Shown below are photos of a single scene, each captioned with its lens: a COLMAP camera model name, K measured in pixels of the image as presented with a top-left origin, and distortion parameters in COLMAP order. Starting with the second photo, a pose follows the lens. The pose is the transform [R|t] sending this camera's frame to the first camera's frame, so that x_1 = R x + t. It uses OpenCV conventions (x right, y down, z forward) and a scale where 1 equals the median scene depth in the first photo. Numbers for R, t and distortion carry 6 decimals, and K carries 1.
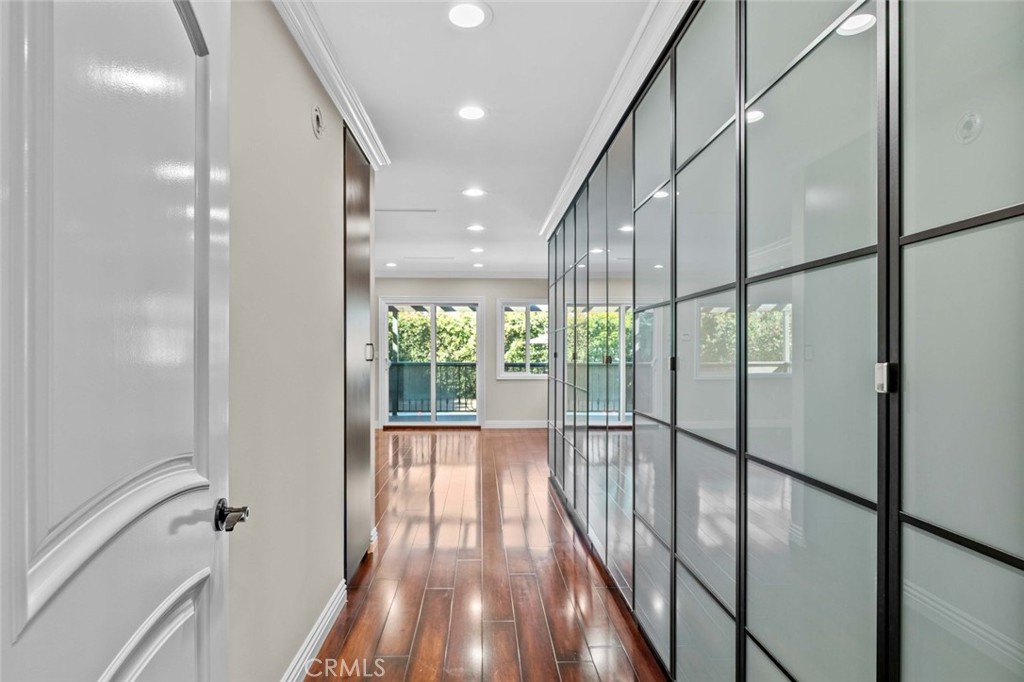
lens RADIAL K [[572.8, 0, 517.3], [0, 572.8, 347.7], [0, 0, 1]] dist [0.002142, 0.000235]
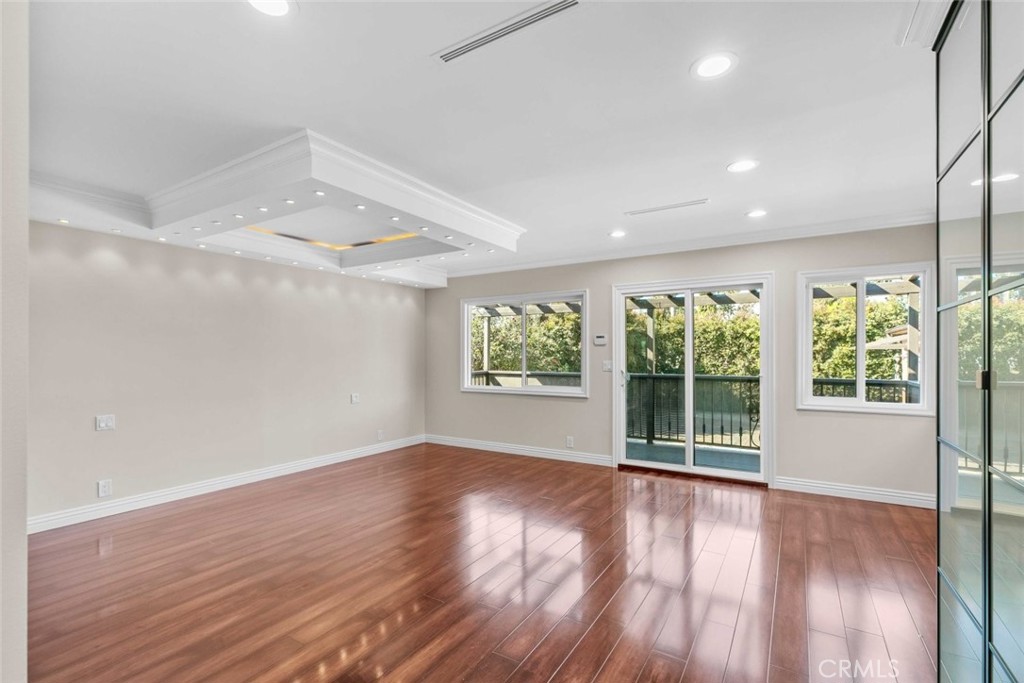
lens RADIAL K [[491.1, 0, 524.7], [0, 491.1, 353.8], [0, 0, 1]] dist [0.000351, 0.000581]
pose [[0.837958, -0.004502, -0.545716, 0.002460], [0.002789, 0.999988, -0.003967, 0.000129], [0.545727, 0.001802, 0.837961, 0.197407]]
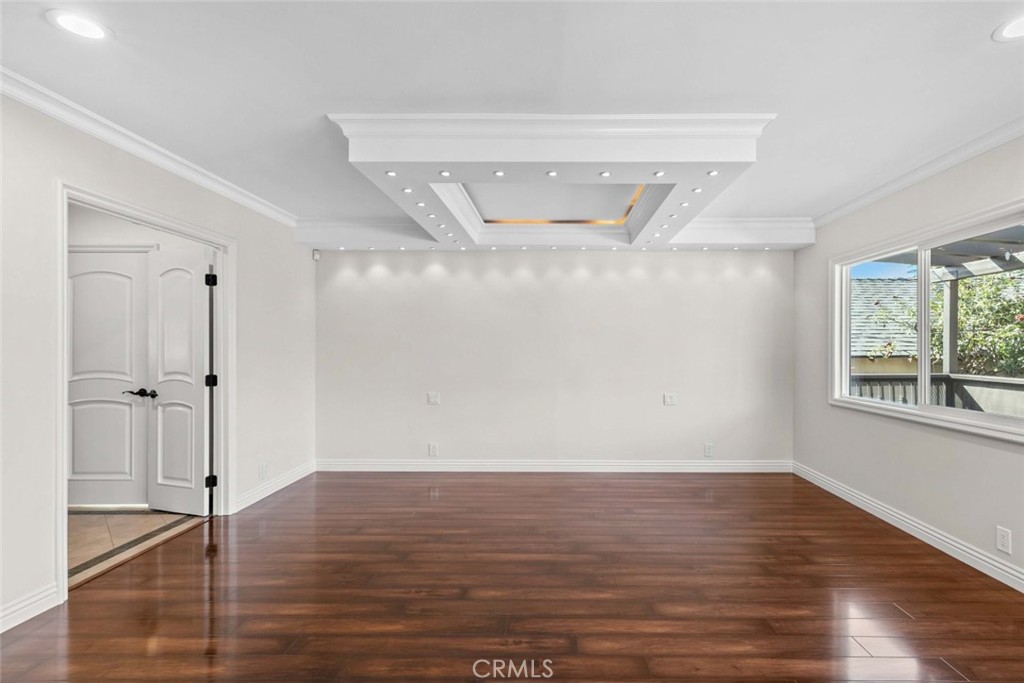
lens RADIAL K [[508.1, 0, 517.8], [0, 508.1, 345.1], [0, 0, 1]] dist [0.006064, 0.001861]
pose [[-0.078840, 0.004173, -0.996879, 0.013780], [0.000590, 0.999991, 0.004139, -0.002529], [0.996887, -0.000261, -0.078841, 0.343198]]
